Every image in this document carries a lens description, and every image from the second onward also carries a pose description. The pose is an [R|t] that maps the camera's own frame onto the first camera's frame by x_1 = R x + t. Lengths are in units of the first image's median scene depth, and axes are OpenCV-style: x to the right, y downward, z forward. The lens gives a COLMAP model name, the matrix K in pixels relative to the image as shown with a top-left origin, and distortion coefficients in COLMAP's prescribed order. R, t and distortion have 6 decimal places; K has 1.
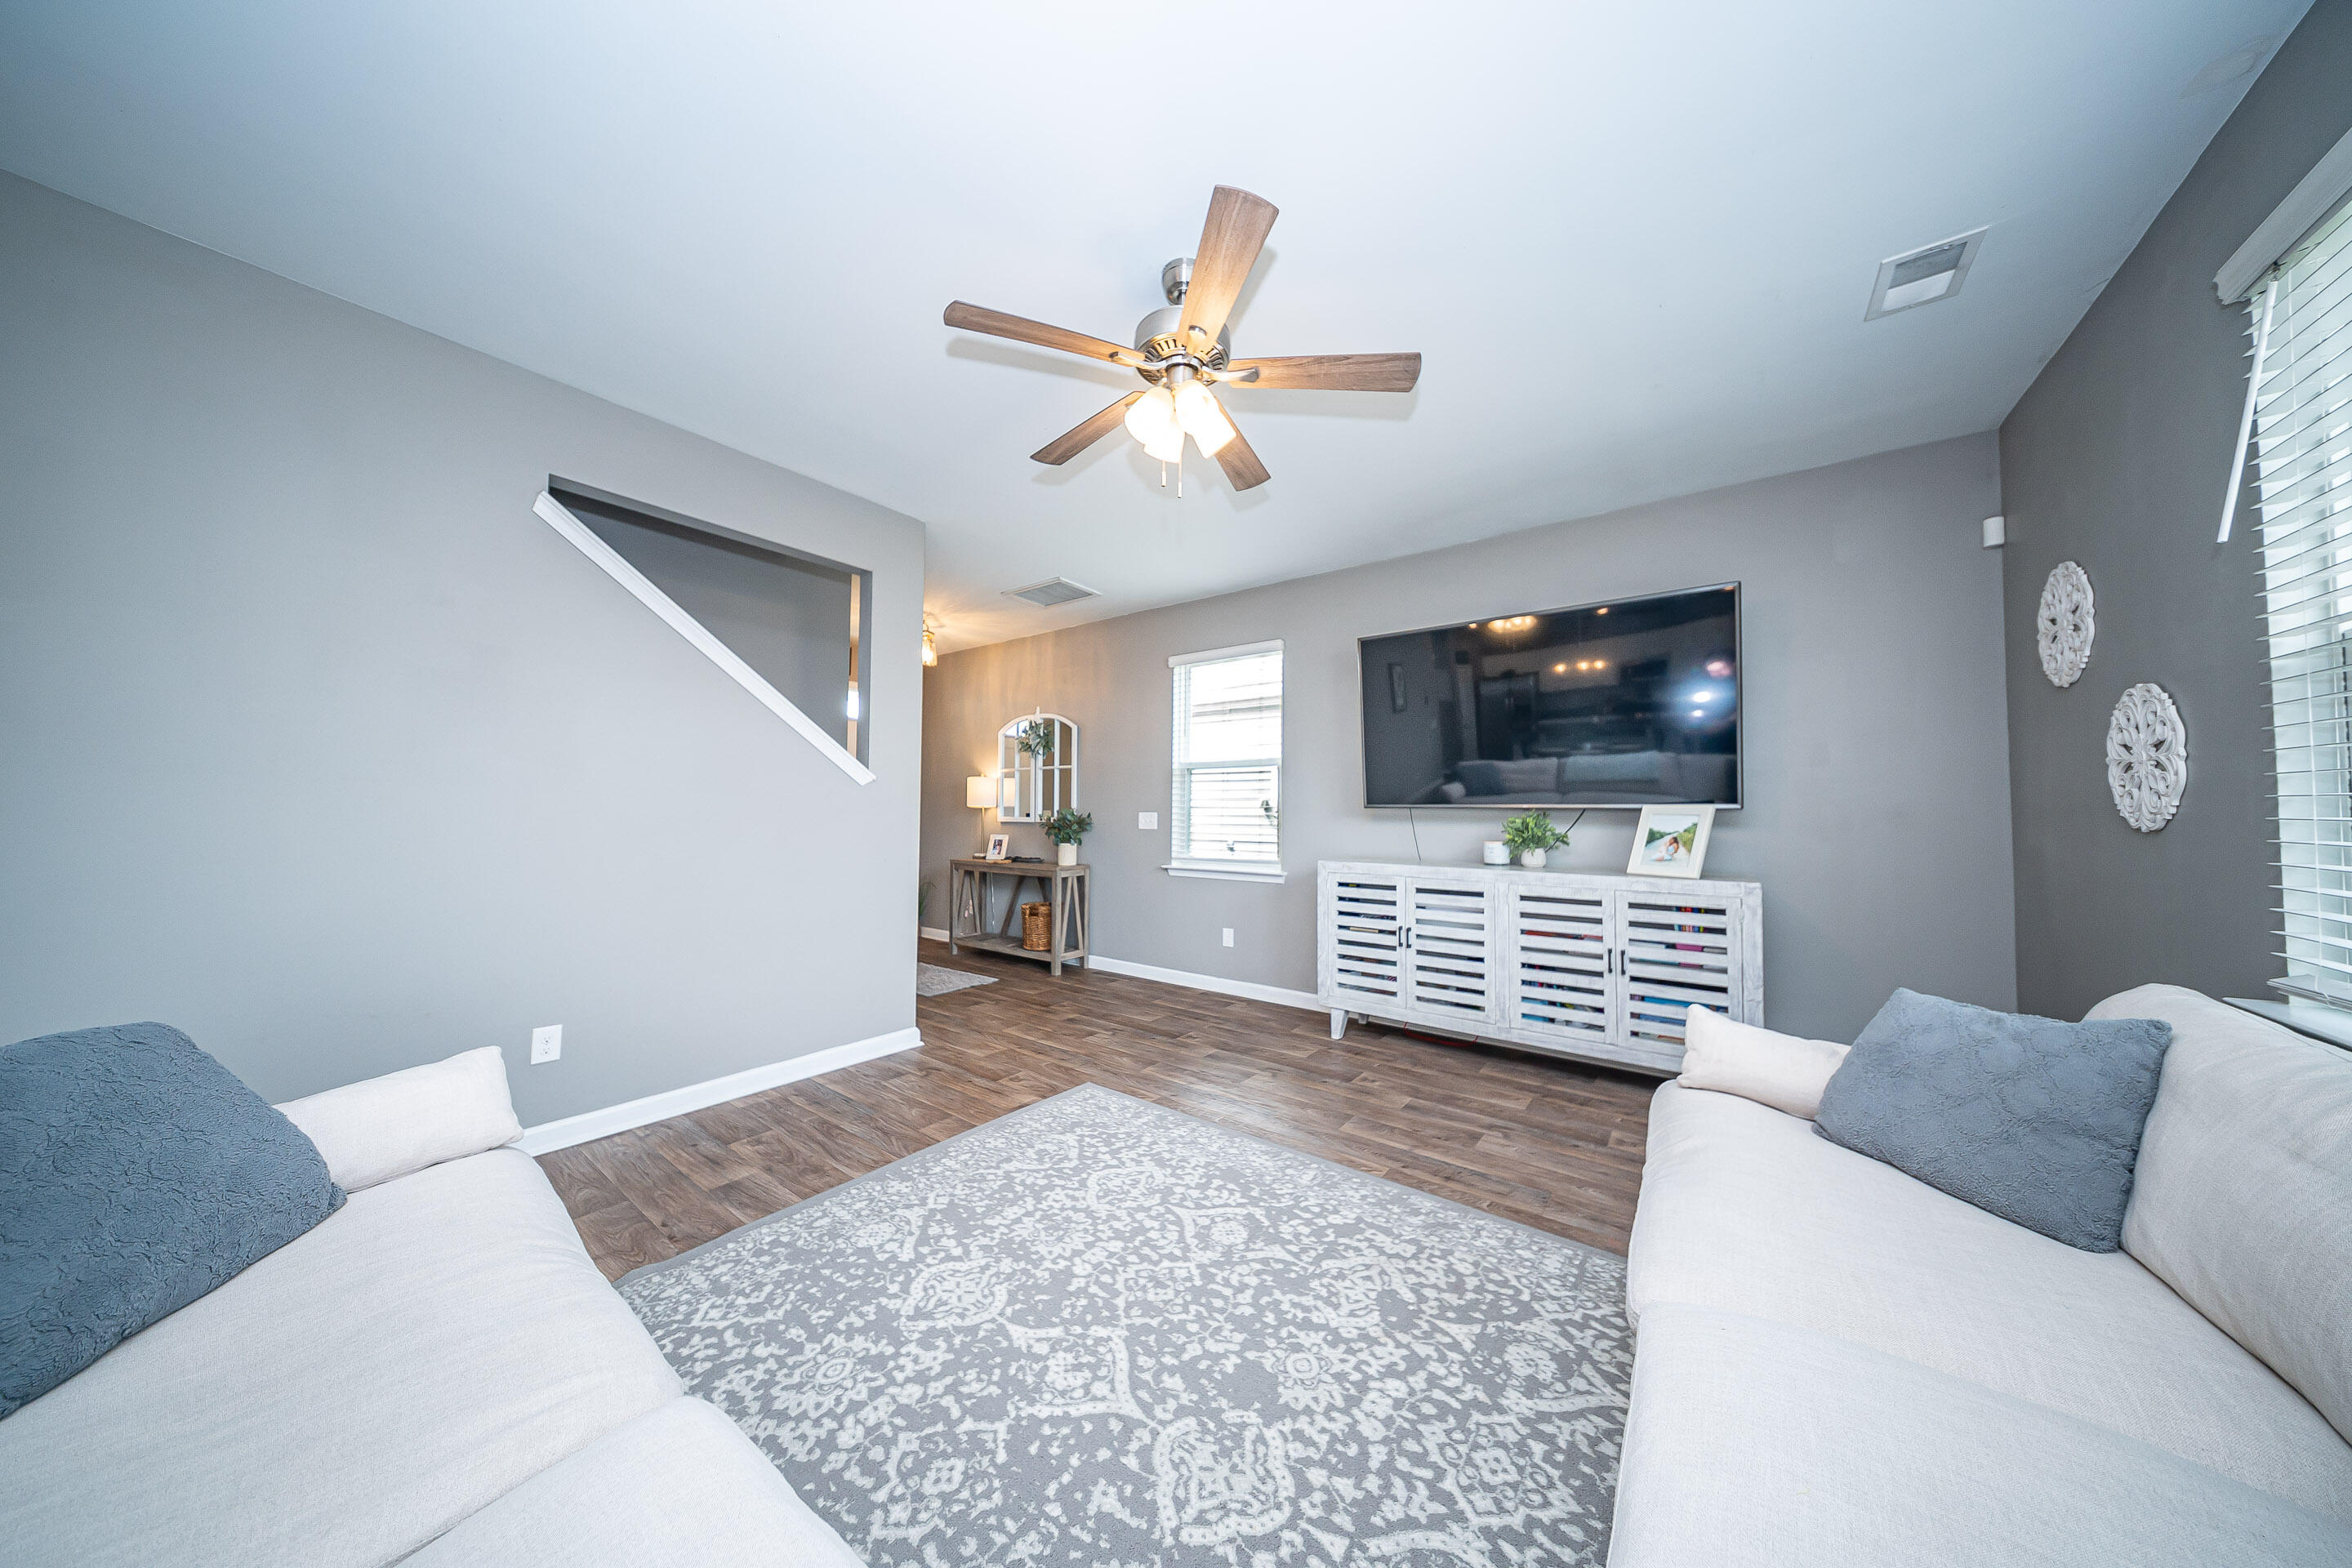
lens RADIAL K [[708.8, 0, 1169.8], [0, 708.8, 790.5], [0, 0, 1]] dist [0.000557, -0.000057]
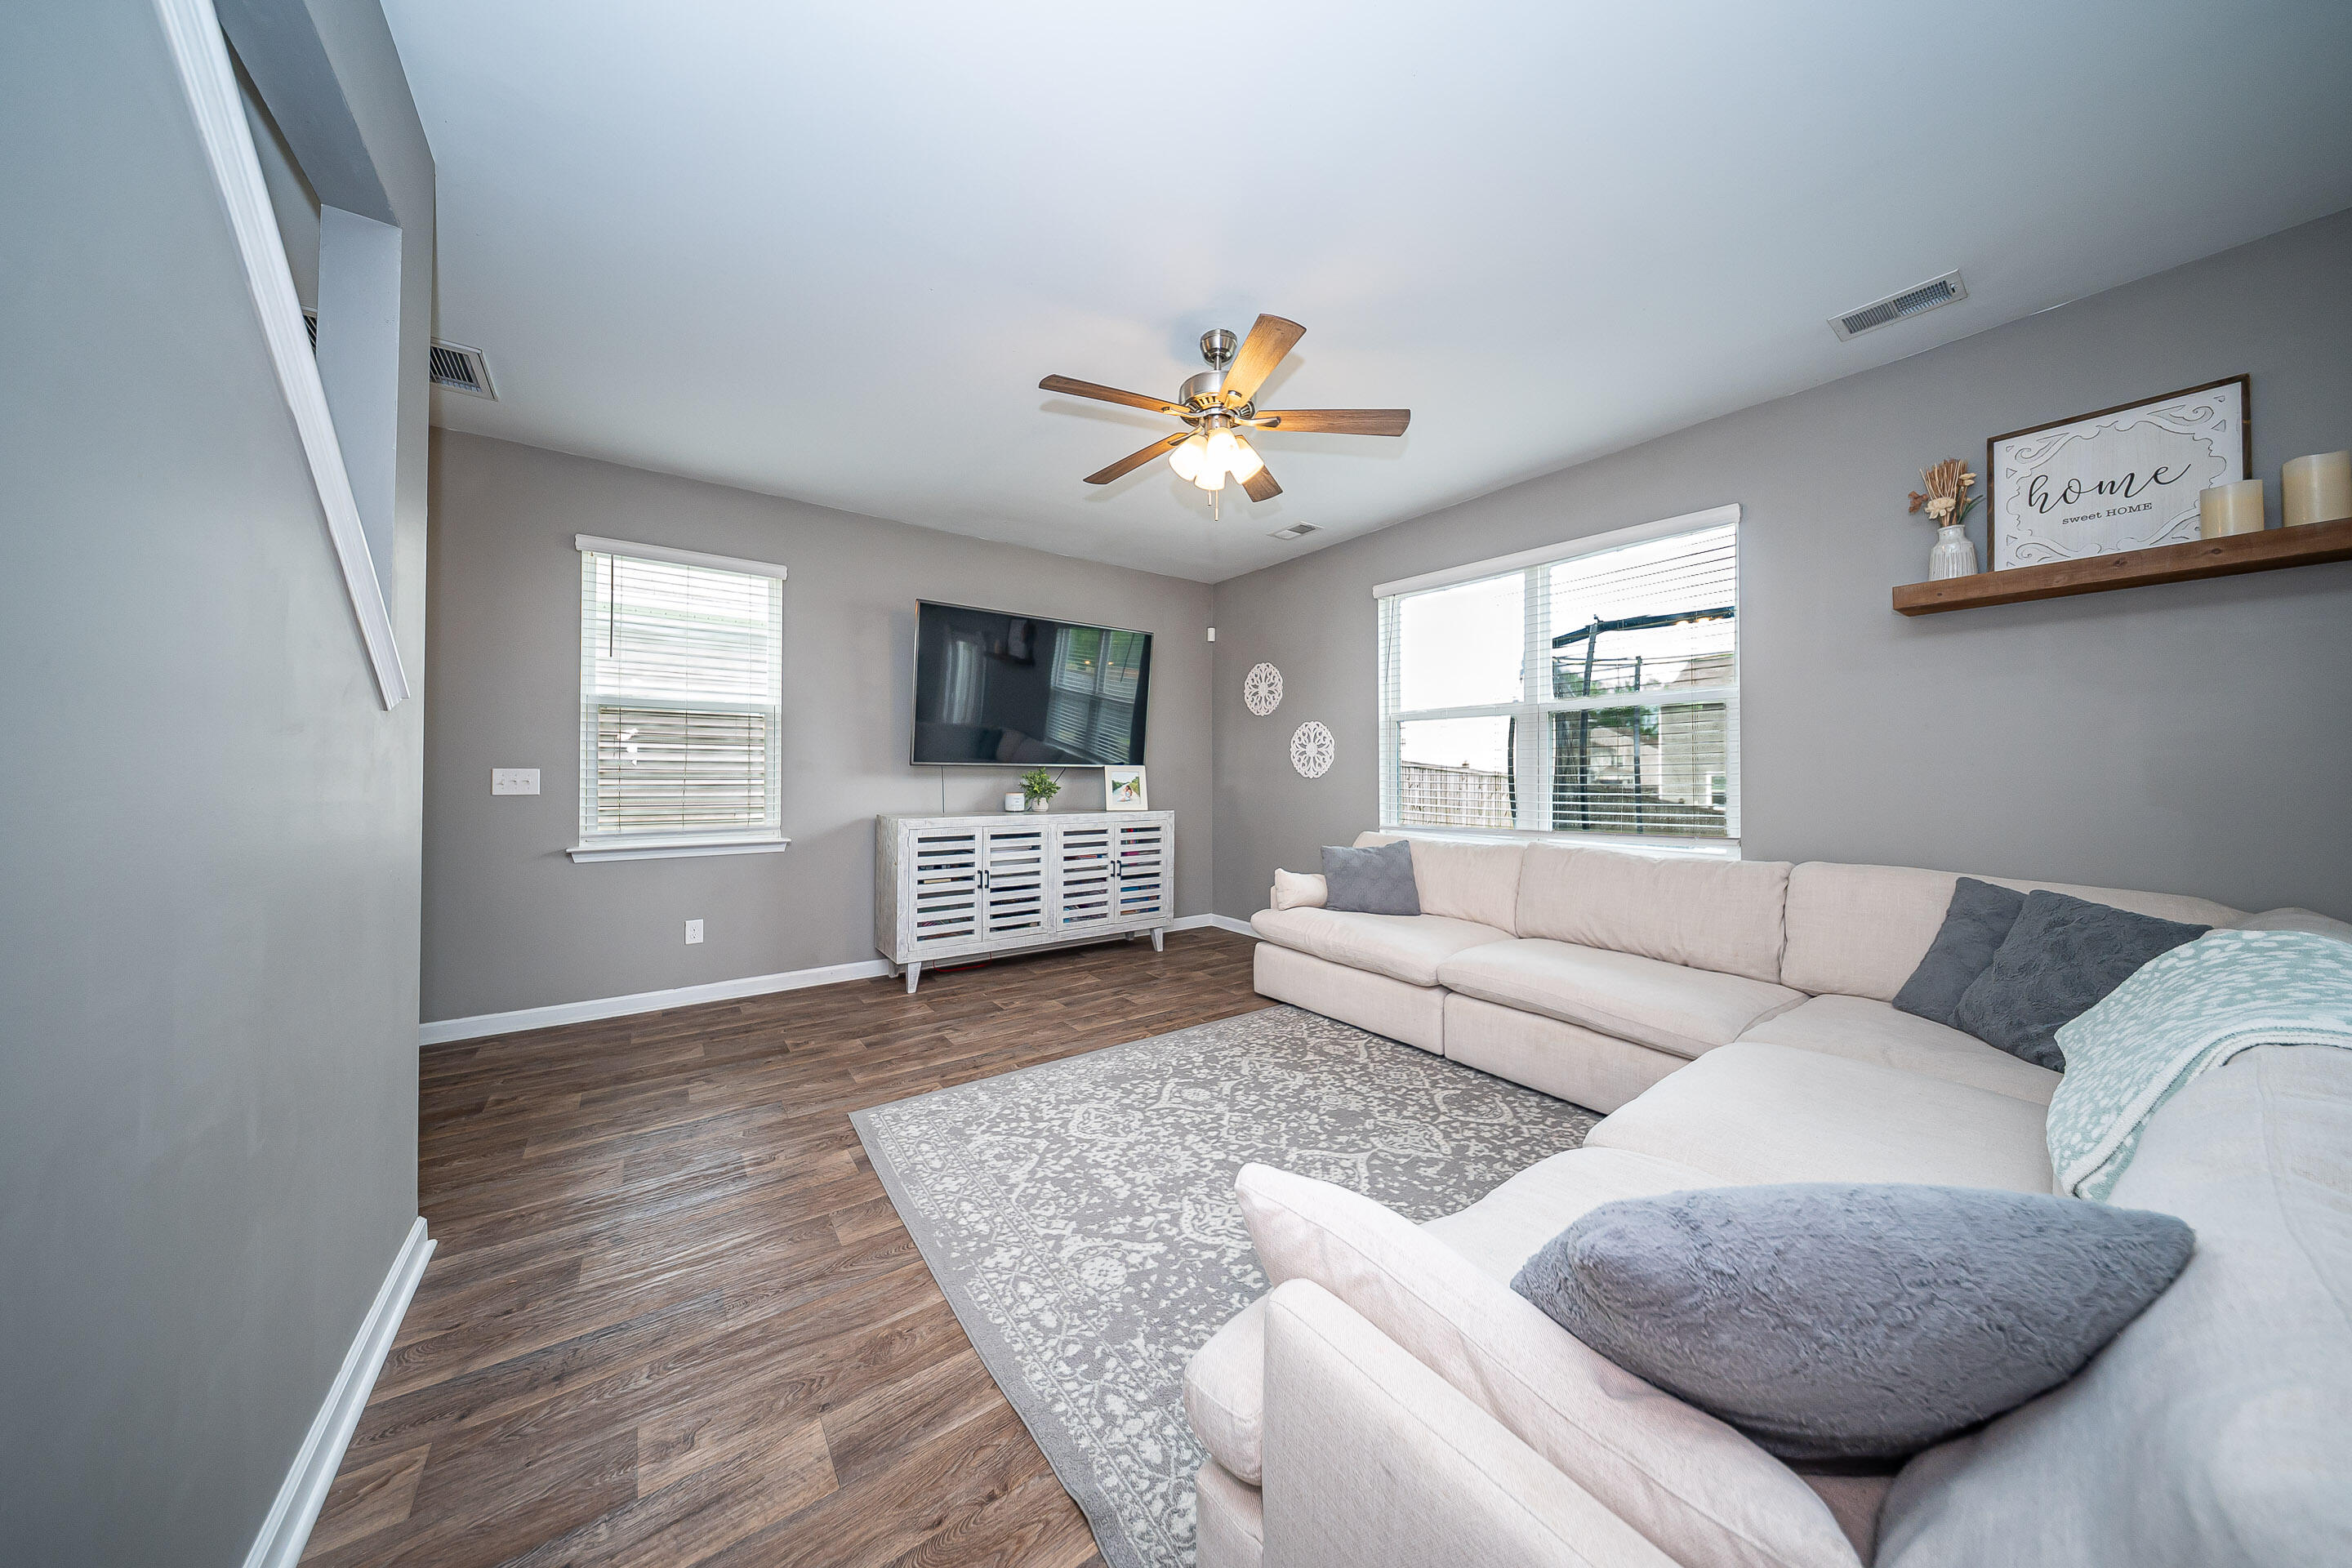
lens RADIAL K [[722.9, 0, 1147.0], [0, 722.9, 766.3], [0, 0, 1]] dist [0.014711, -0.000029]
pose [[0.307917, 0.003113, 0.951408, -1.174383], [-0.033623, 0.999406, 0.007612, 0.012603], [-0.950819, -0.034334, 0.307838, 0.671692]]
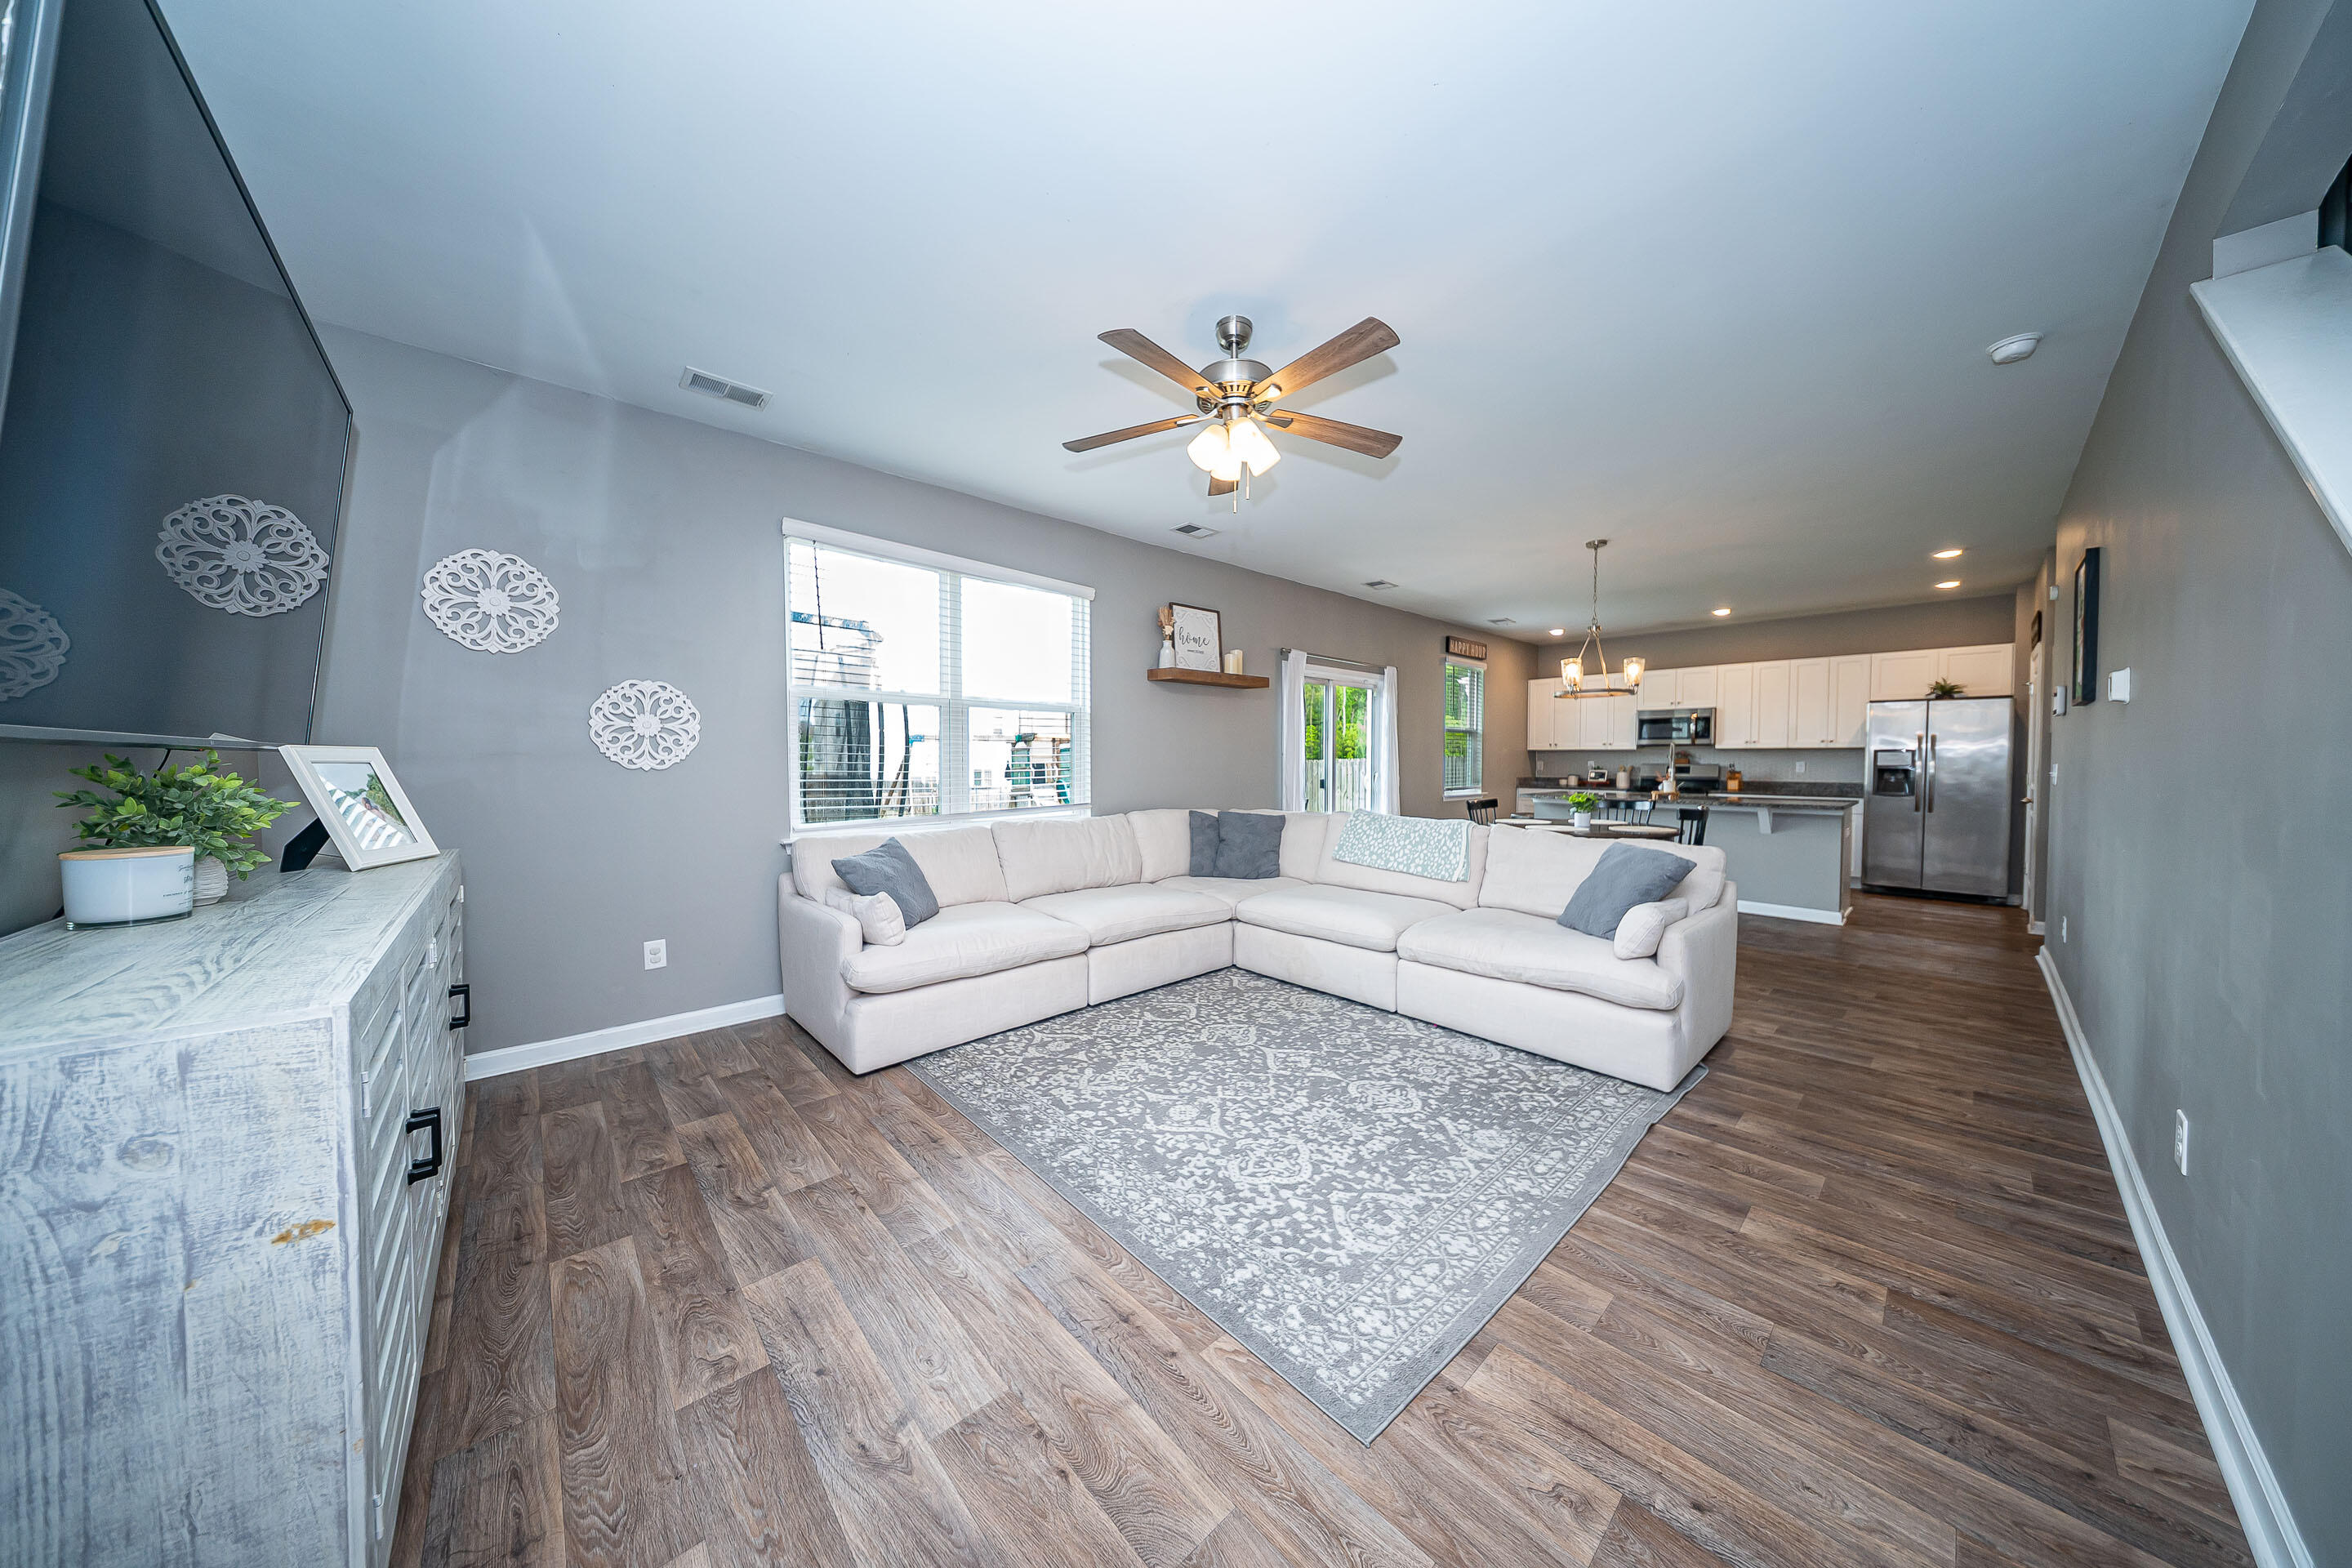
lens RADIAL K [[713.1, 0, 1176.0], [0, 713.1, 784.0], [0, 0, 1]] dist [0.003440, -0.000036]
pose [[-0.982772, -0.017588, 0.183986, -0.114224], [-0.017368, 0.999845, 0.002808, 0.056656], [-0.184007, -0.000436, -0.982925, 2.126136]]
